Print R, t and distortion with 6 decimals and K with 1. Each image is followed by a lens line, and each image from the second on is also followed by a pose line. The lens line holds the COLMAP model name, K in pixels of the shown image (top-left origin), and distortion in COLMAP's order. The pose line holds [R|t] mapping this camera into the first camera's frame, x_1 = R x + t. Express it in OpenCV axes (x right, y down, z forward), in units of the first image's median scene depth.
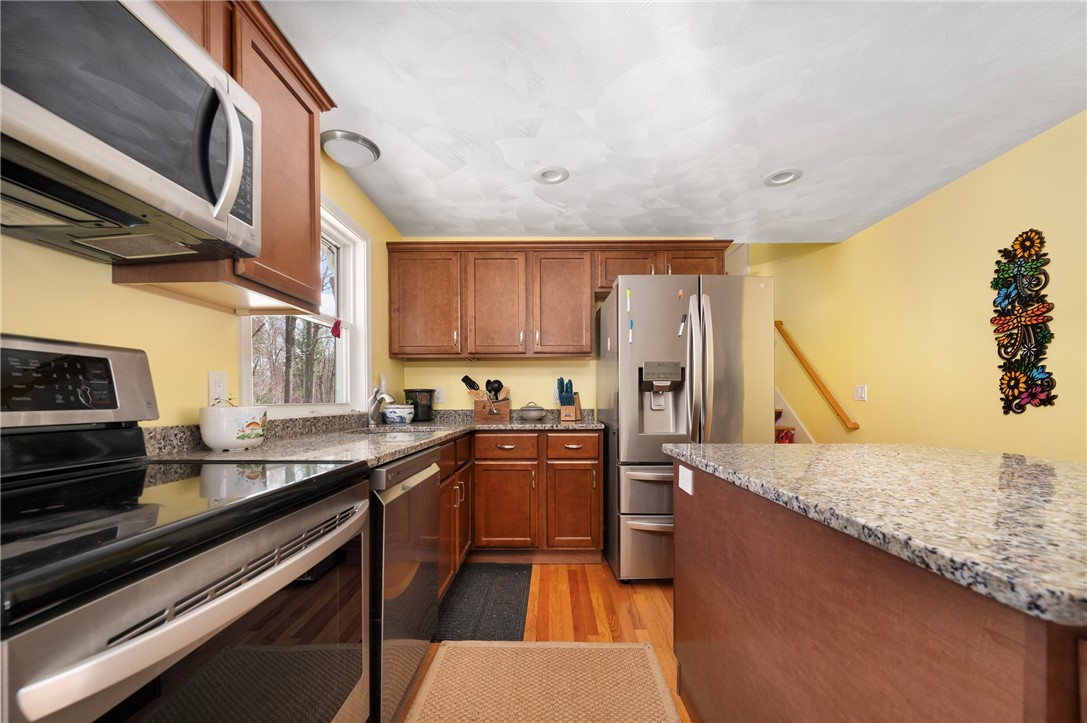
lens RADIAL K [[438.6, 0, 554.0], [0, 438.6, 402.3], [0, 0, 1]] dist [-0.002088, -0.001067]
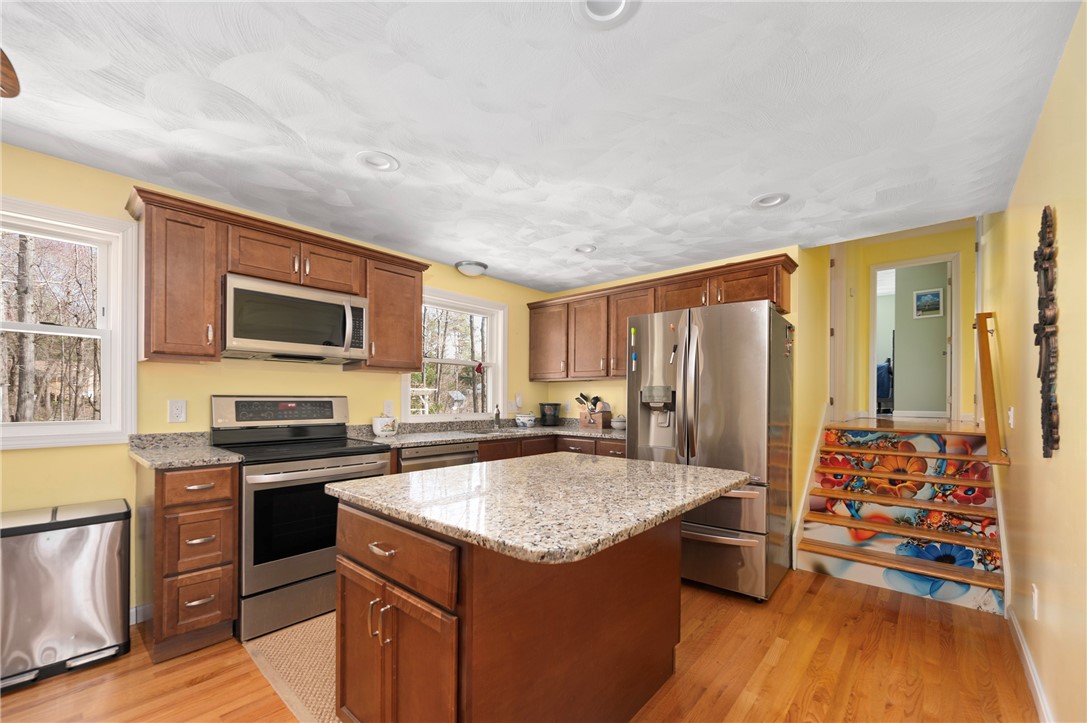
lens RADIAL K [[438.6, 0, 531.3], [0, 438.6, 395.8], [0, 0, 1]] dist [-0.002088, -0.001067]
pose [[0.734278, 0.003646, -0.678840, 0.720068], [-0.012248, 0.999894, -0.007878, -0.048658], [0.678739, 0.014099, 0.734244, -0.084424]]
